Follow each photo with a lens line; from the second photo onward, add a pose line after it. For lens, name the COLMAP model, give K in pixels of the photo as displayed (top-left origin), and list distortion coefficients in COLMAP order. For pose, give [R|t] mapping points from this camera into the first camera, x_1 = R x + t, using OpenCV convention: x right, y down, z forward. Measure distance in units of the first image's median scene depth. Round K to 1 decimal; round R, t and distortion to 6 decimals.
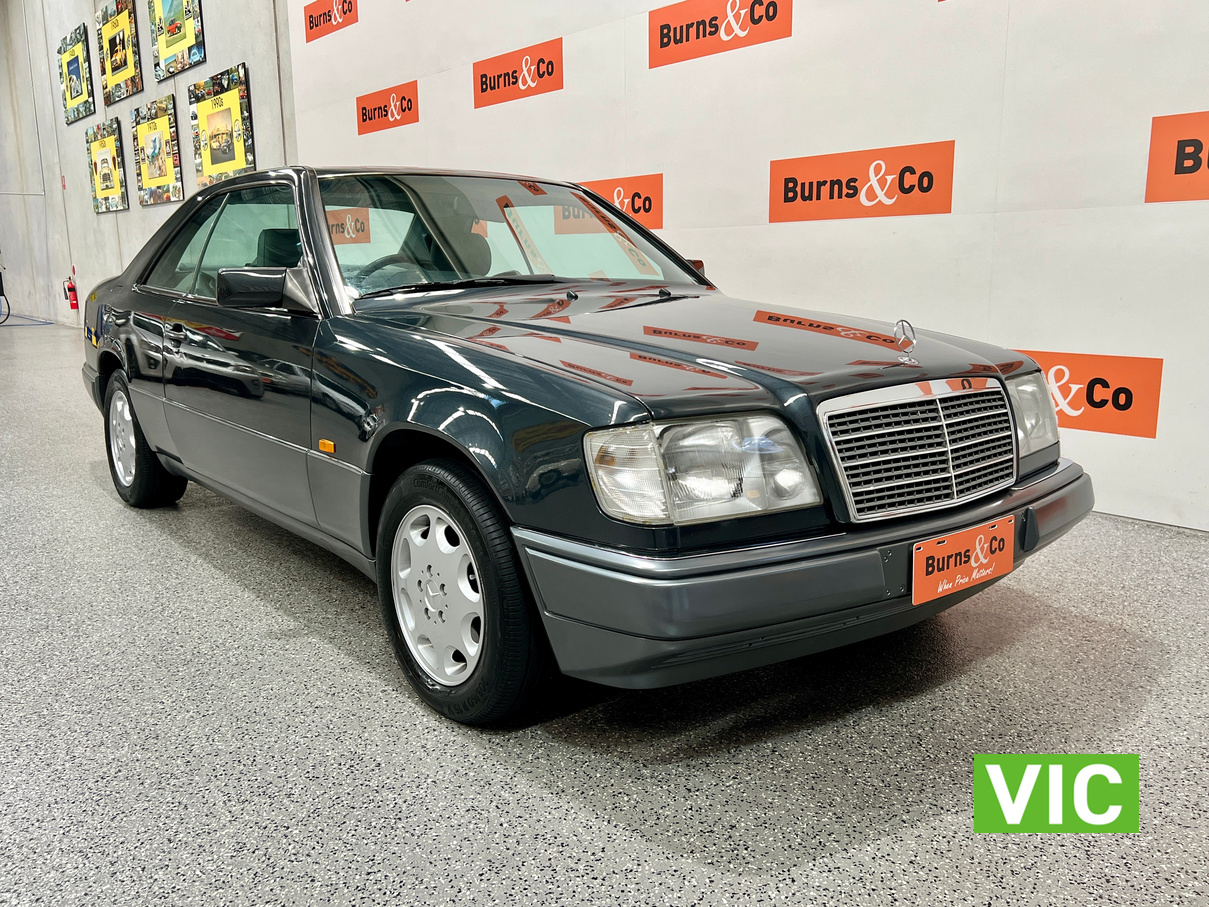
lens RADIAL K [[1013.0, 0, 604.5], [0, 1013.0, 453.5], [0, 0, 1]] dist [0.098561, -0.111363]
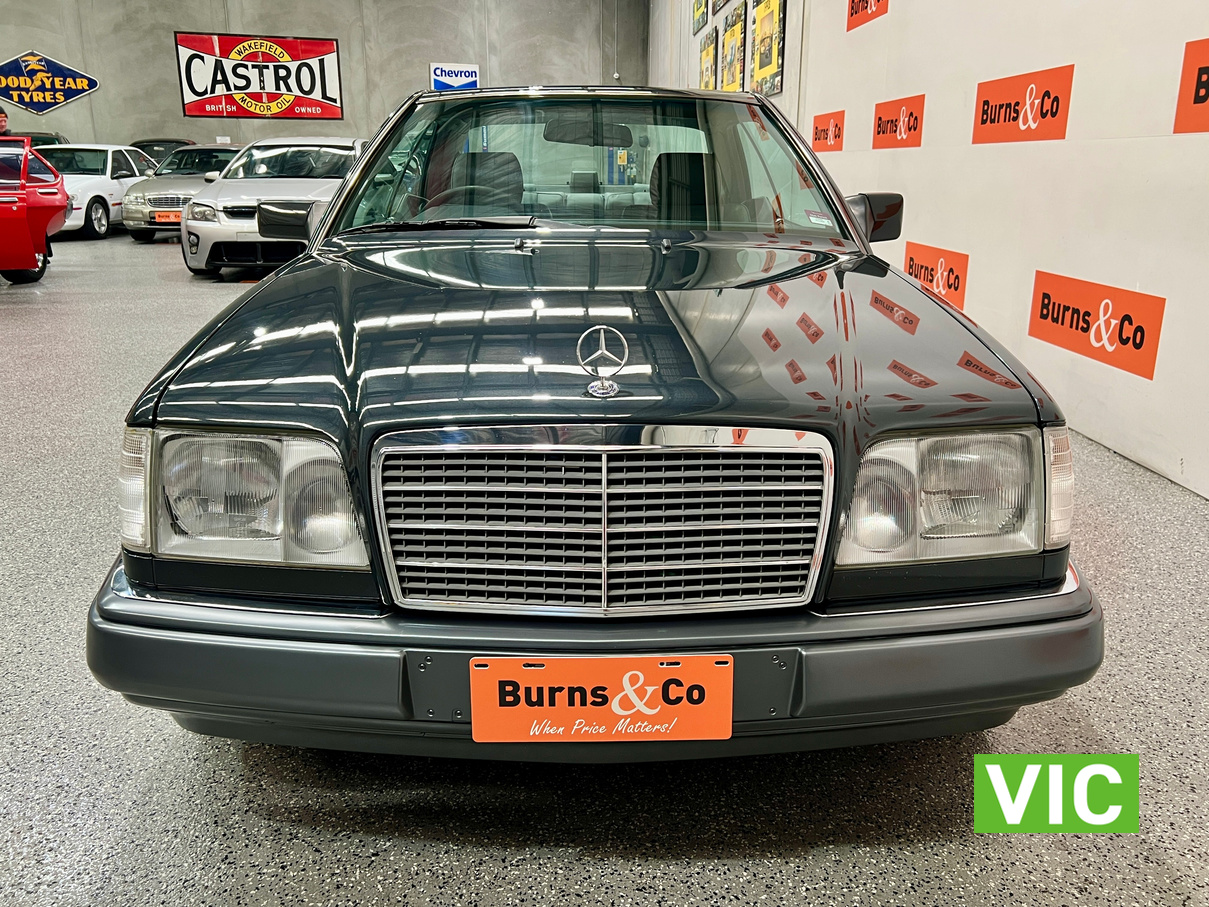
lens RADIAL K [[1025.2, 0, 604.5], [0, 1025.2, 453.5], [0, 0, 1]] dist [0.004834, 0.000669]
pose [[0.791927, 0.175836, -0.584751, 0.715698], [-0.119365, 0.983745, 0.134159, -0.142433], [0.598836, -0.036446, 0.800042, 0.480021]]
